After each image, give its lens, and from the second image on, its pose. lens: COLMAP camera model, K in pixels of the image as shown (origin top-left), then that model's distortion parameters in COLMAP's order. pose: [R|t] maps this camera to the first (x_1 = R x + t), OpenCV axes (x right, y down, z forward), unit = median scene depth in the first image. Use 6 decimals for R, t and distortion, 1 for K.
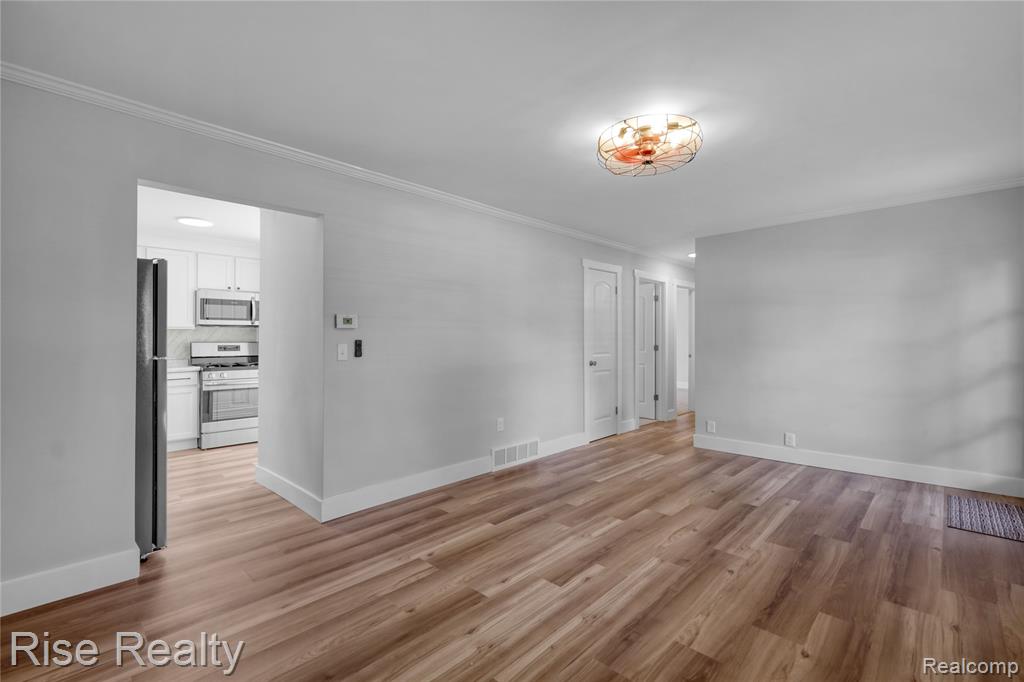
lens RADIAL K [[456.7, 0, 507.0], [0, 456.7, 339.5], [0, 0, 1]] dist [0.003361, 0.000633]
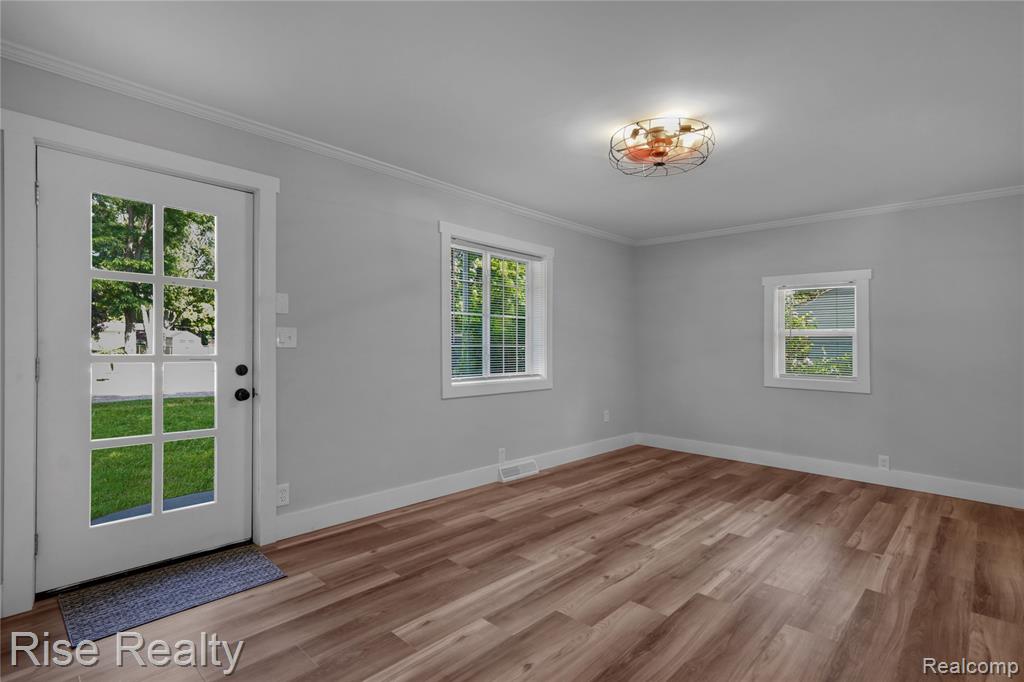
lens RADIAL K [[490.7, 0, 512.0], [0, 490.7, 341.0], [0, 0, 1]] dist [0.015572, 0.000759]
pose [[-0.999860, -0.010061, -0.013383, 0.578846], [-0.009951, 0.999917, -0.008231, 0.006476], [0.013465, -0.008096, -0.999877, 1.826425]]
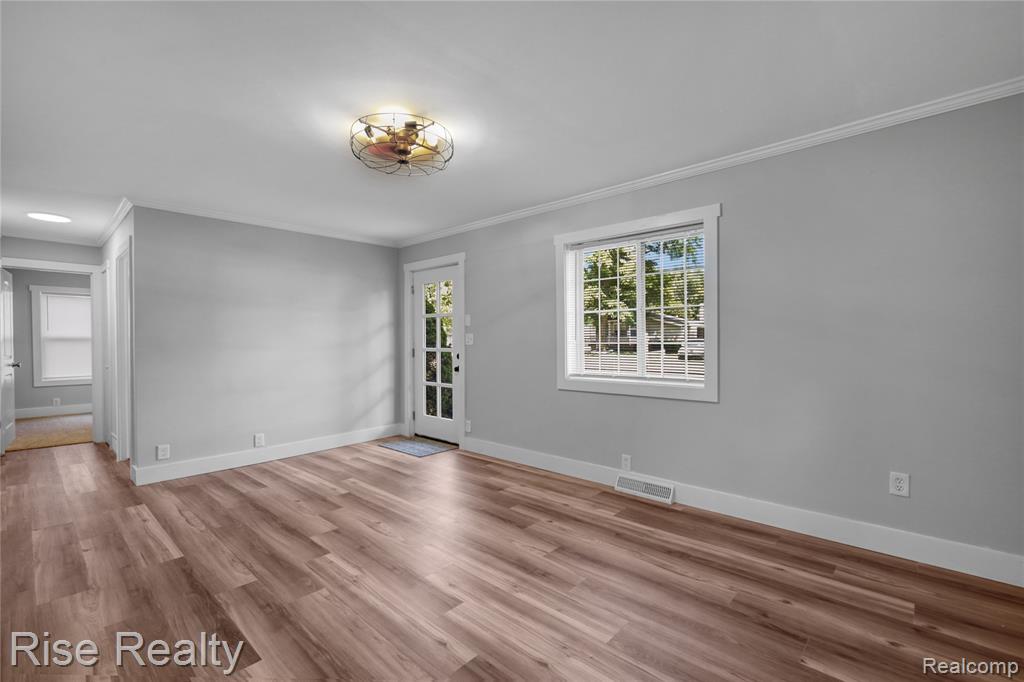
lens RADIAL K [[450.6, 0, 530.0], [0, 450.6, 343.4], [0, 0, 1]] dist [-0.000492, -0.000401]
pose [[-0.054684, -0.006144, 0.998485, -0.615571], [0.005217, 0.999966, 0.006439, 0.002514], [-0.998490, 0.005561, -0.054650, 0.689629]]
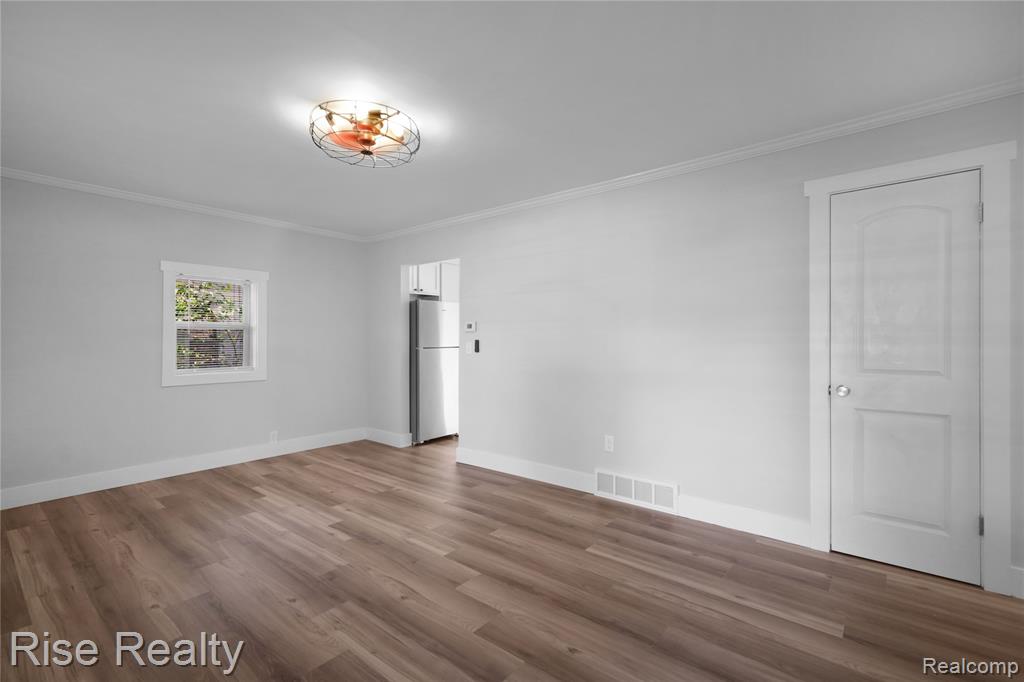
lens RADIAL K [[466.4, 0, 512.0], [0, 466.4, 341.0], [0, 0, 1]] dist [0.016858, 0.000047]
pose [[0.070592, 0.006498, -0.997484, 1.150193], [0.001442, 0.999977, 0.006617, -0.005396], [0.997504, -0.001905, 0.070581, 1.092185]]
